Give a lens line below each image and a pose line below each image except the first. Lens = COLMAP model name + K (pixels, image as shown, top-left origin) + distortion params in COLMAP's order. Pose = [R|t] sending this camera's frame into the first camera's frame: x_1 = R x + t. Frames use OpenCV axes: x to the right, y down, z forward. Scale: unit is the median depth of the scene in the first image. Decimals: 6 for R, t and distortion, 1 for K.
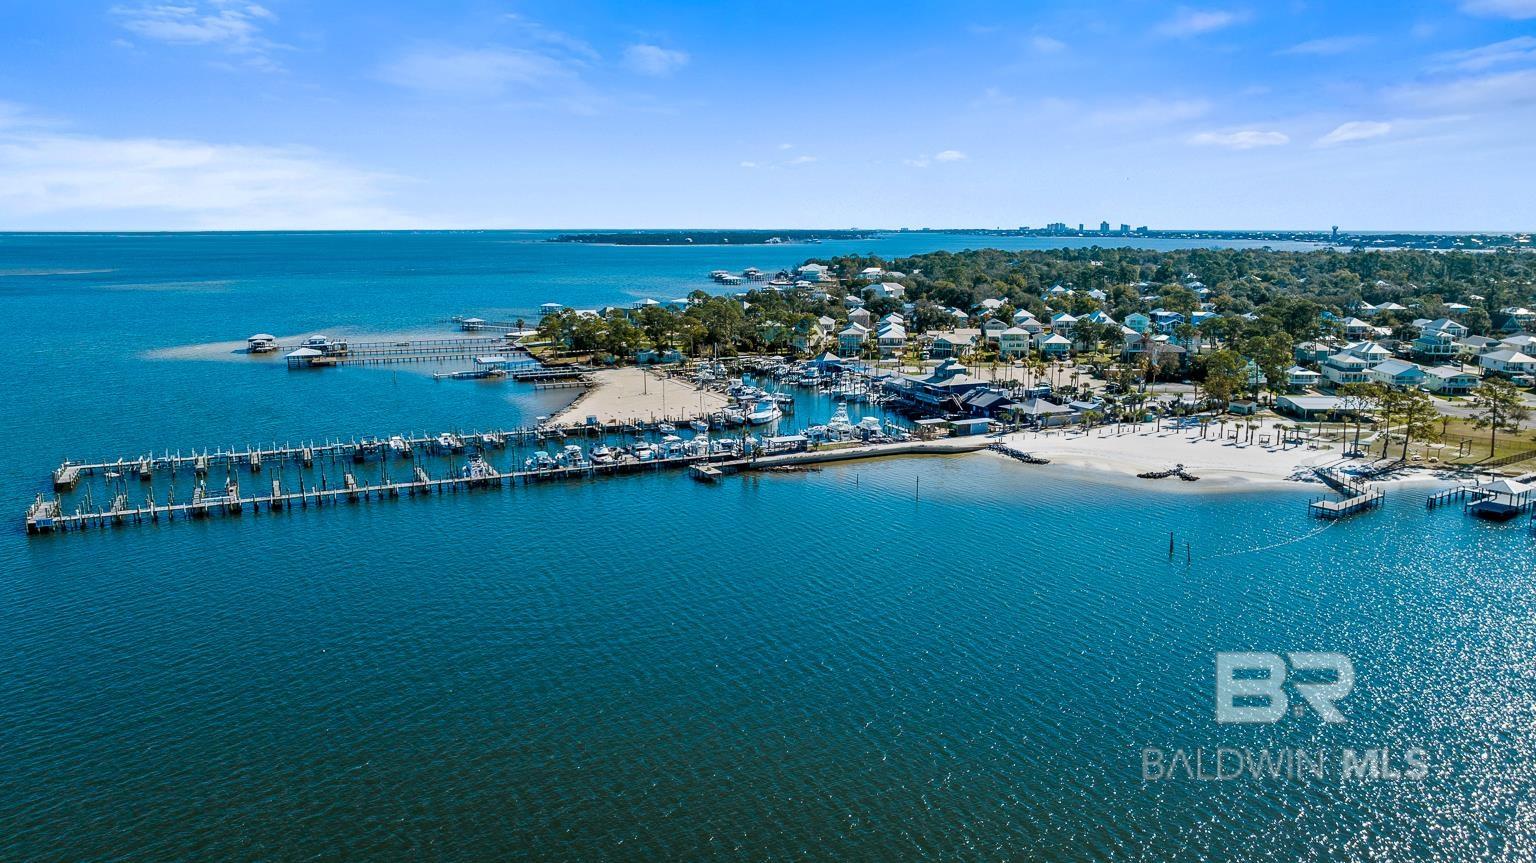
lens RADIAL K [[1057.9, 0, 768.0], [0, 1057.9, 431.5], [0, 0, 1]] dist [-0.023703, 0.007143]
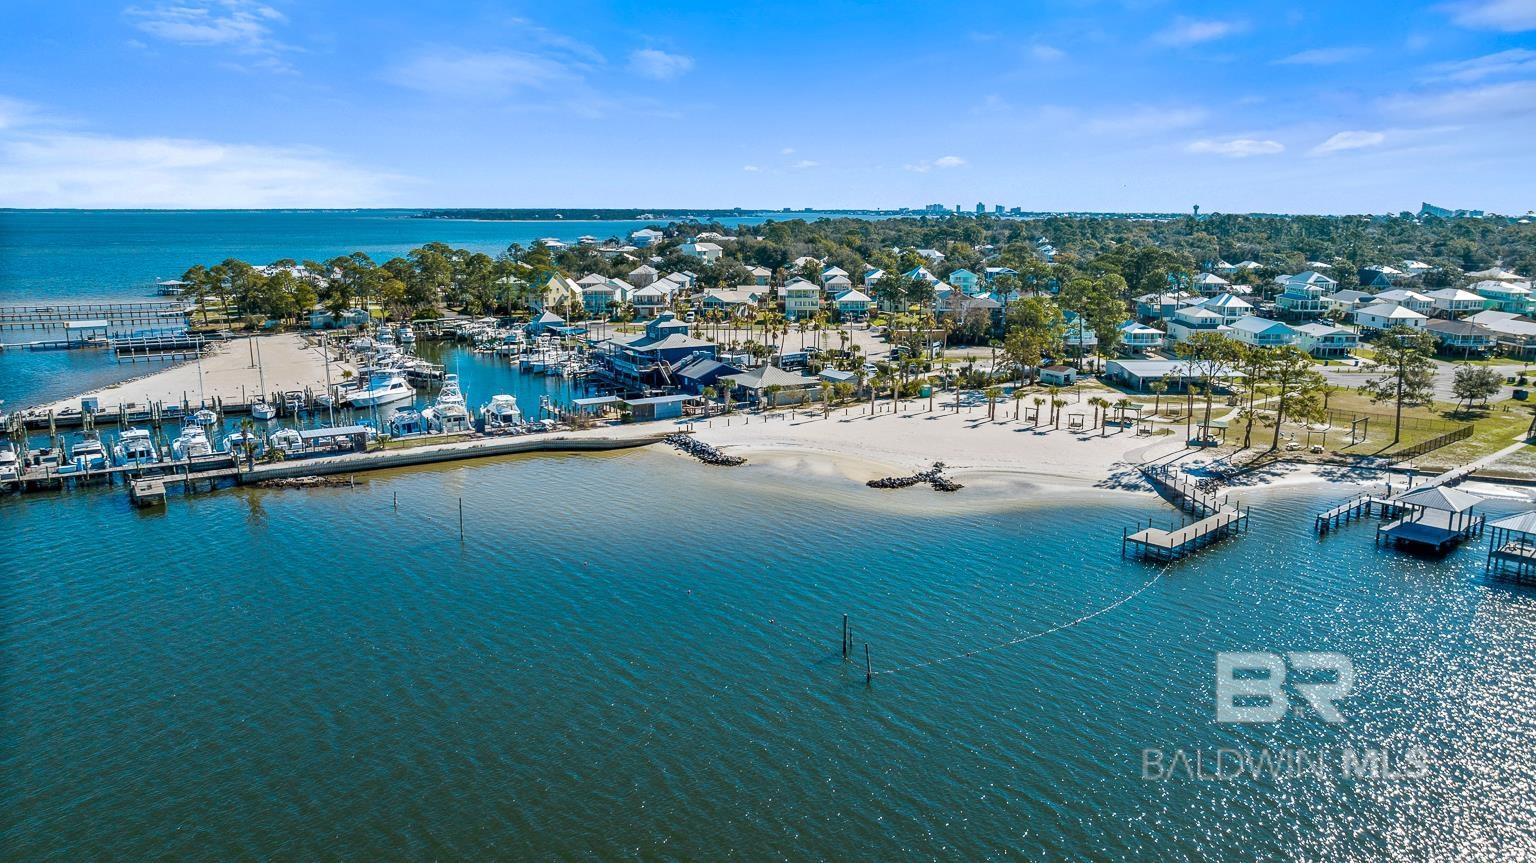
lens RADIAL K [[1057.9, 0, 768.0], [0, 1057.9, 431.5], [0, 0, 1]] dist [-0.023703, 0.007143]
pose [[0.994136, -0.015607, 0.107007, 0.183609], [0.013692, 0.999733, 0.018613, -0.000955], [-0.107269, -0.017039, 0.994084, 0.316583]]
